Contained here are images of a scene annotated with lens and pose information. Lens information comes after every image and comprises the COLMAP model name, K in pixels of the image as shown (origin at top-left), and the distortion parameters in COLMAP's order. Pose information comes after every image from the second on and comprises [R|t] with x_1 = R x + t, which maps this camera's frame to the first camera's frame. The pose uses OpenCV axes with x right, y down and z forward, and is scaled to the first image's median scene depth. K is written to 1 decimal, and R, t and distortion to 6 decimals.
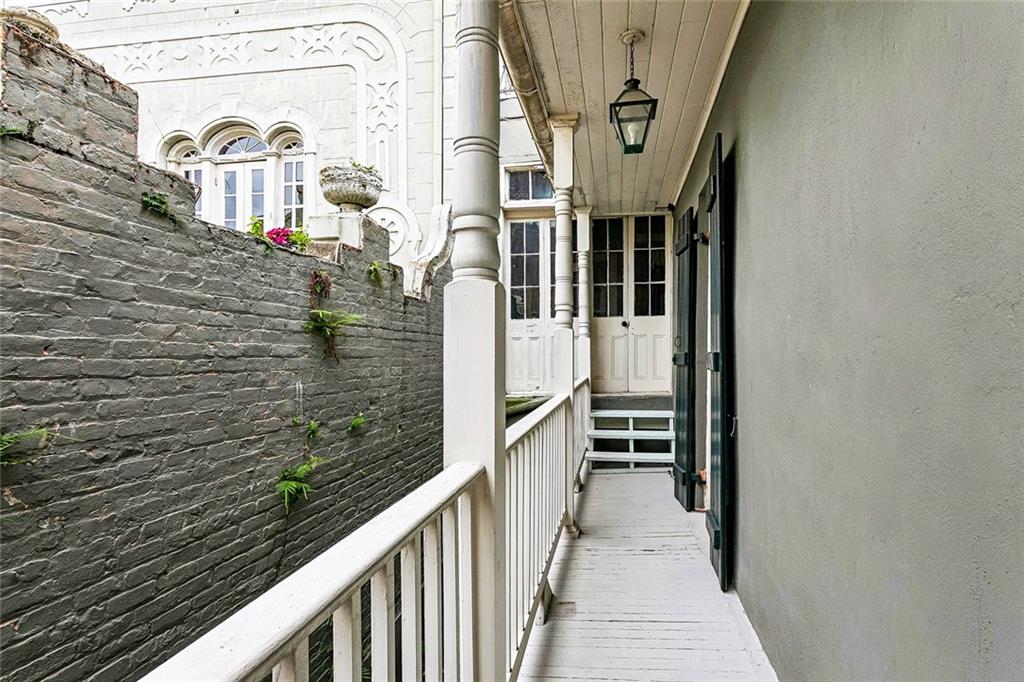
lens RADIAL K [[595.3, 0, 512.3], [0, 595.3, 345.8], [0, 0, 1]] dist [-0.002803, -0.000579]
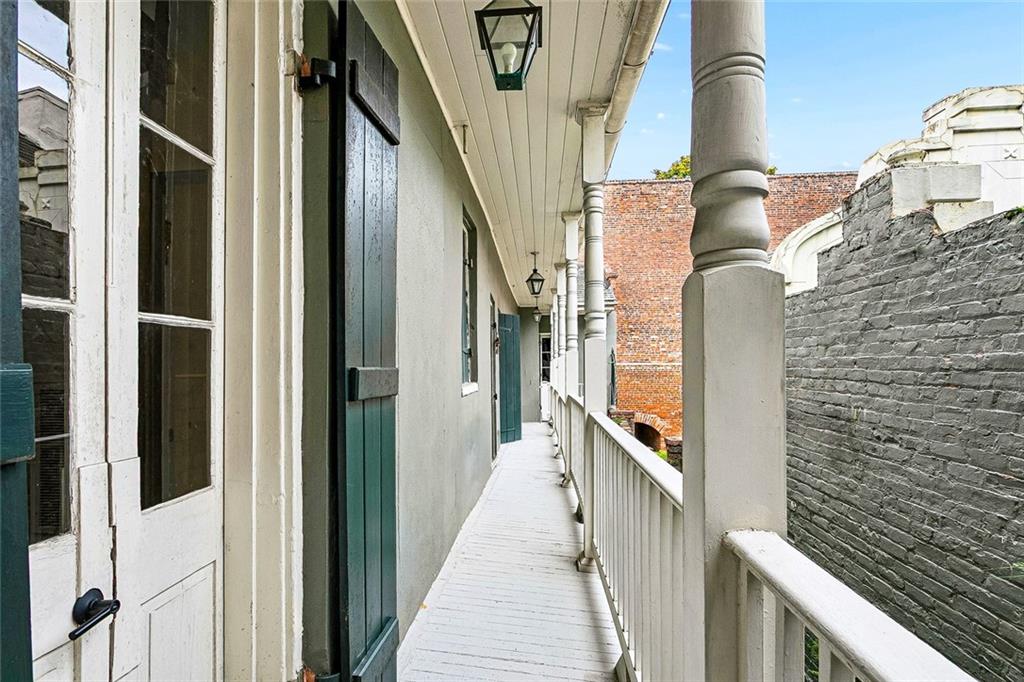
lens RADIAL K [[552.0, 0, 511.9], [0, 552.0, 368.3], [0, 0, 1]] dist [0.000946, 0.000247]
pose [[-0.993069, 0.003182, -0.117487, 0.319249], [0.004711, 0.999908, -0.012732, 0.025331], [0.117435, -0.013197, -0.992993, 1.890532]]
